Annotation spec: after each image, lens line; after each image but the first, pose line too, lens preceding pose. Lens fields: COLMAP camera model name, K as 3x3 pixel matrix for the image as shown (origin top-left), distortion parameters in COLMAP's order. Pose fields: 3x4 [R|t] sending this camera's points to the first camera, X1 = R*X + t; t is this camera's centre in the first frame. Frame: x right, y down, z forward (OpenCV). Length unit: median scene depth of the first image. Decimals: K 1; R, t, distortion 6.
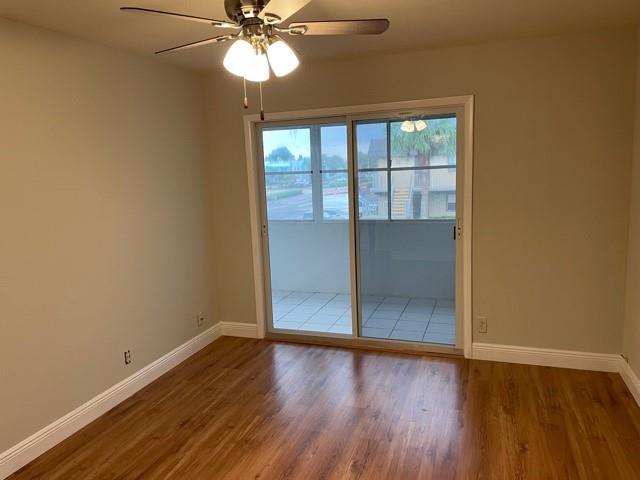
lens RADIAL K [[487.1, 0, 320.0], [0, 487.1, 240.0], [0, 0, 1]] dist [0.080010, -0.099160]
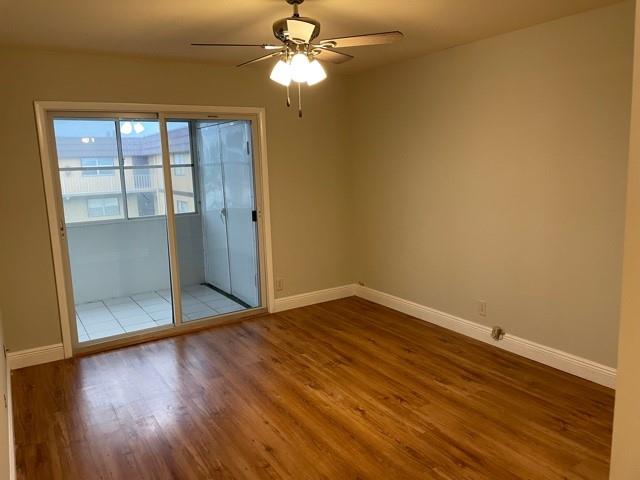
lens RADIAL K [[487.1, 0, 320.0], [0, 487.1, 240.0], [0, 0, 1]] dist [0.080010, -0.099160]
pose [[0.612333, -0.109855, 0.782931, -0.565662], [0.124431, 0.991348, 0.041781, 0.013107], [-0.780747, 0.071837, 0.620704, 0.095900]]
